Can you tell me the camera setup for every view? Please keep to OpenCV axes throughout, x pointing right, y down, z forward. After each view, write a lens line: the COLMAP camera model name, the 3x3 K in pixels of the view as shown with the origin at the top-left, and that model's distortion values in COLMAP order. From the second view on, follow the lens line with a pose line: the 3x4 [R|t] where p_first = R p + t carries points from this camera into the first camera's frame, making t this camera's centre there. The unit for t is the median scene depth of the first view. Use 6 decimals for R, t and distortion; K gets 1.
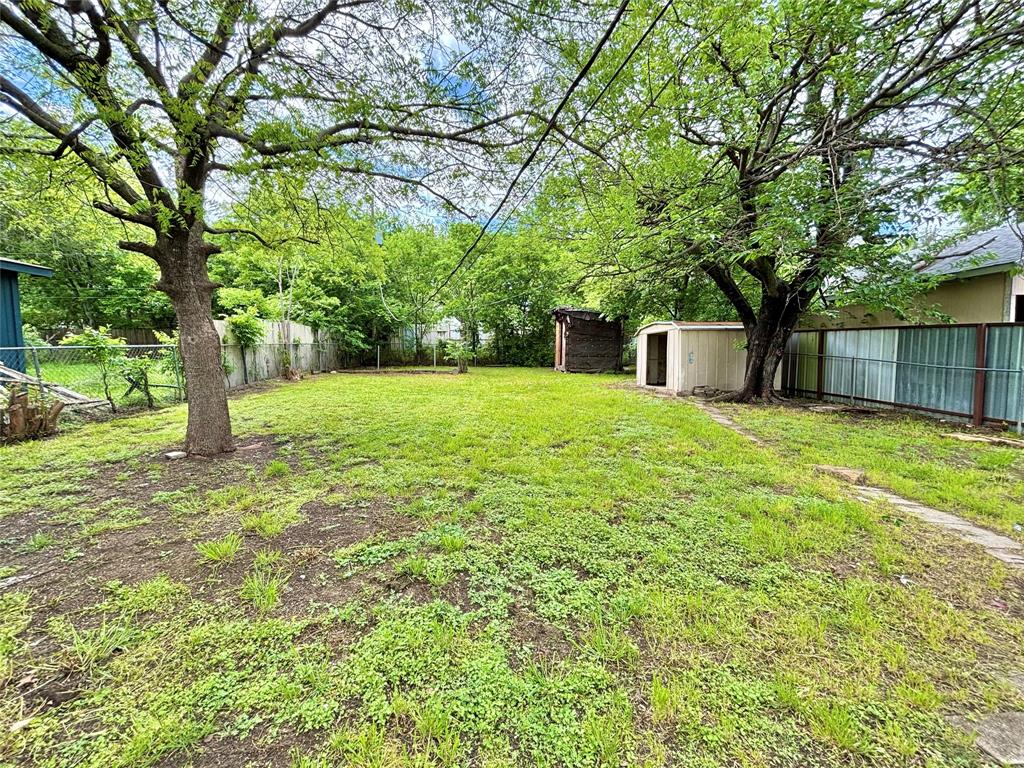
lens RADIAL K [[414.1, 0, 513.6], [0, 414.1, 381.3], [0, 0, 1]] dist [-0.000142, 0.000408]
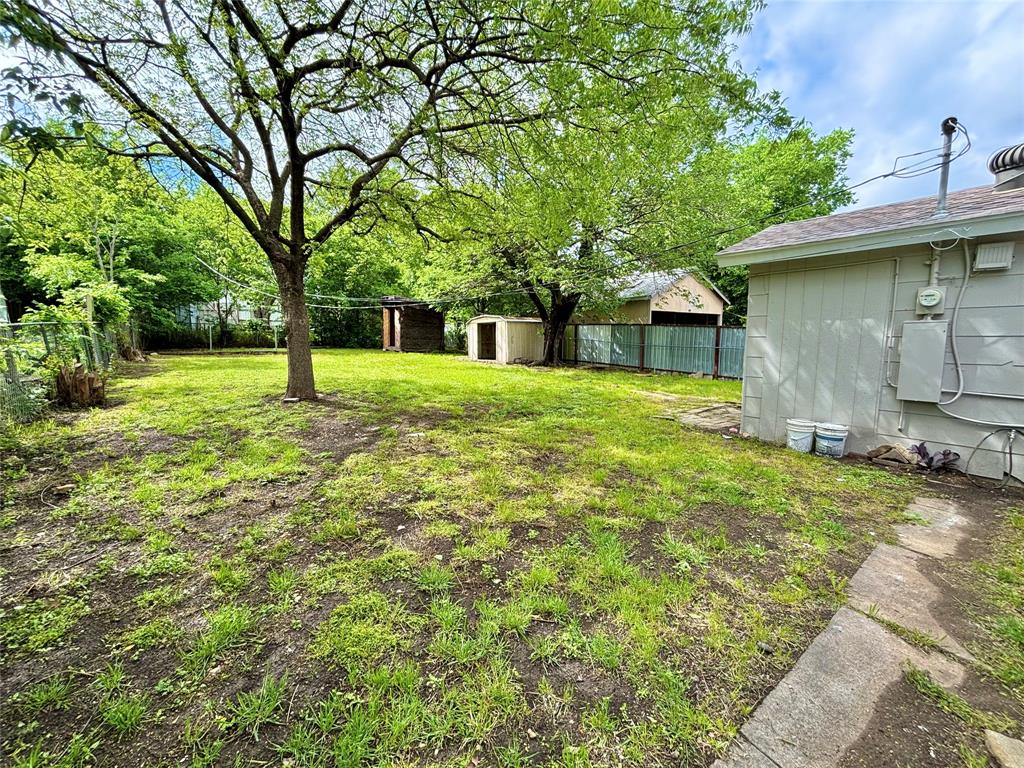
lens RADIAL K [[414.1, 0, 510.3], [0, 414.1, 382.7], [0, 0, 1]] dist [-0.000142, 0.000408]
pose [[0.834822, -0.050440, 0.548204, -0.392484], [0.027992, 0.998395, 0.049234, 0.024469], [-0.549808, -0.025757, 0.834894, -0.265634]]
